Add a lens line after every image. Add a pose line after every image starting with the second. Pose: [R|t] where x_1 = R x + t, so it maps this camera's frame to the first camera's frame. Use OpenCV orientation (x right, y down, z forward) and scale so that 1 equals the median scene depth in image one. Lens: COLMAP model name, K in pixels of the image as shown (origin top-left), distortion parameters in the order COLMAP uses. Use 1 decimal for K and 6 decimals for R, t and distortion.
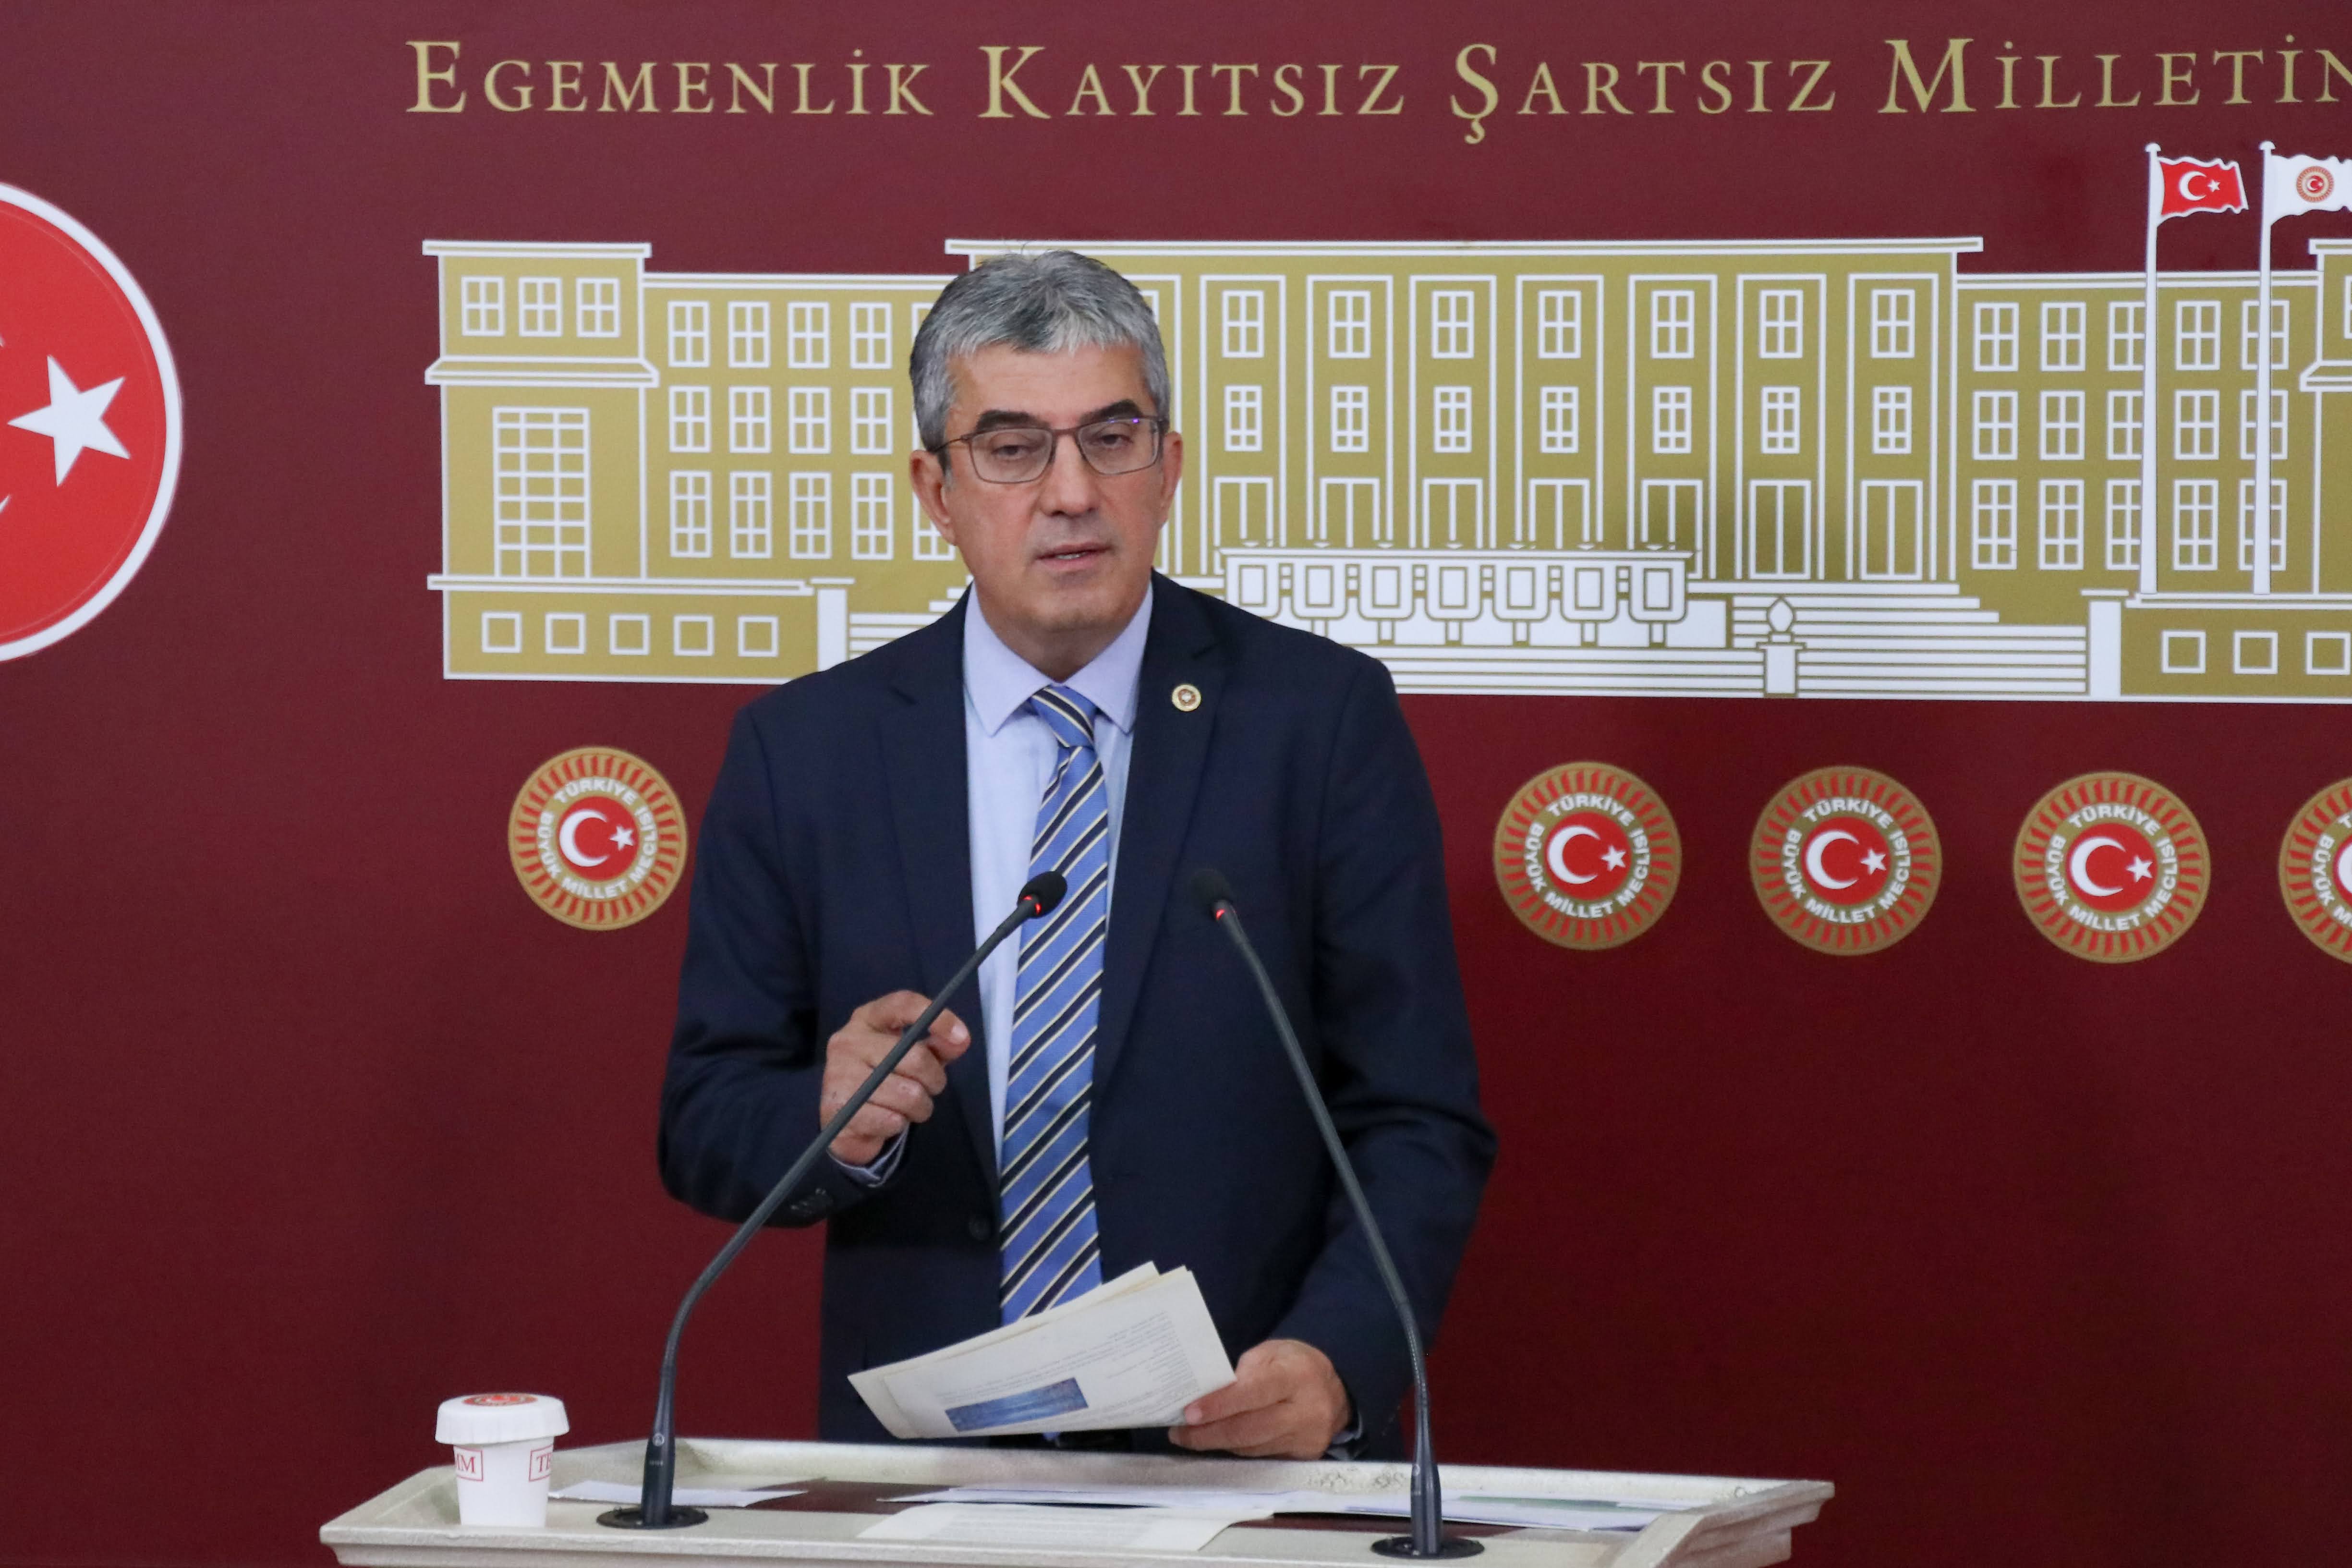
lens RADIAL K [[8804.9, 0, 1079.5], [0, 8804.9, 763.4], [0, 0, 1]] dist [0.720445, 0.000000]
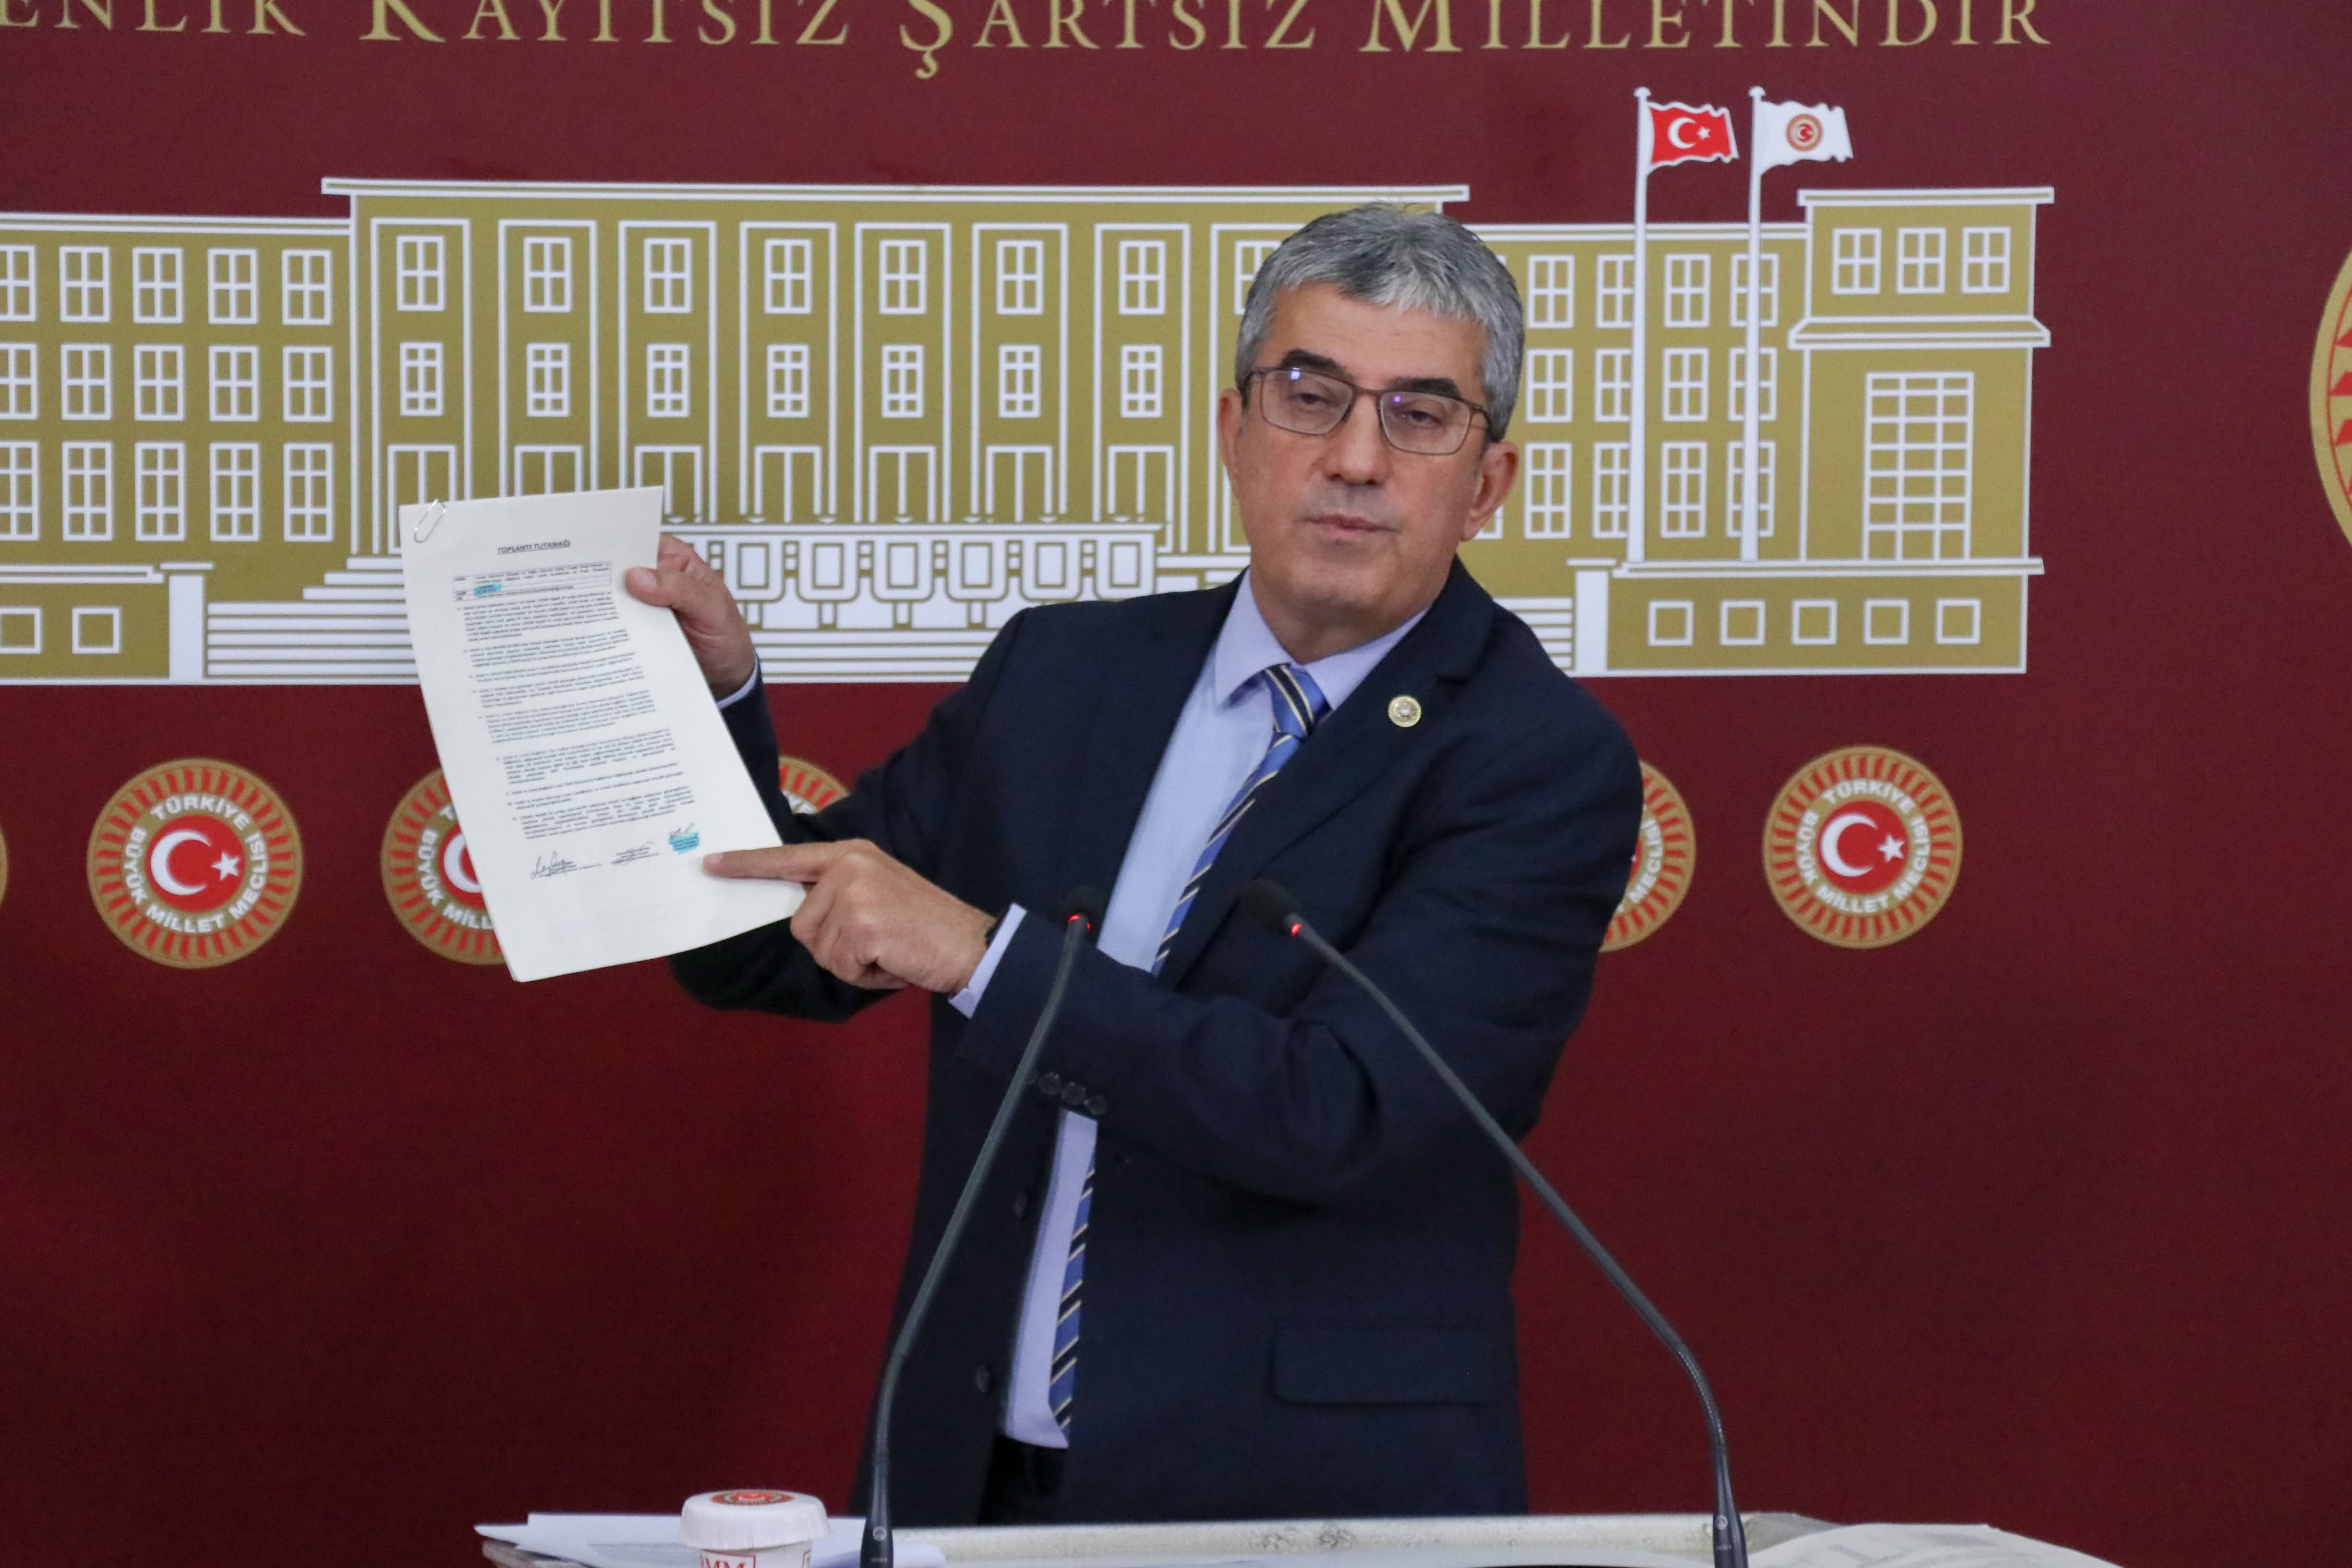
lens RADIAL K [[9611.9, 0, 1208.3], [0, 9611.9, 797.5], [0, 0, 1]] dist [0.970555, 0.000000]
pose [[0.913992, -0.024163, 0.405011, -0.339038], [0.021928, 0.999708, 0.010156, -0.005454], [-0.405139, -0.000401, 0.914255, 0.077252]]
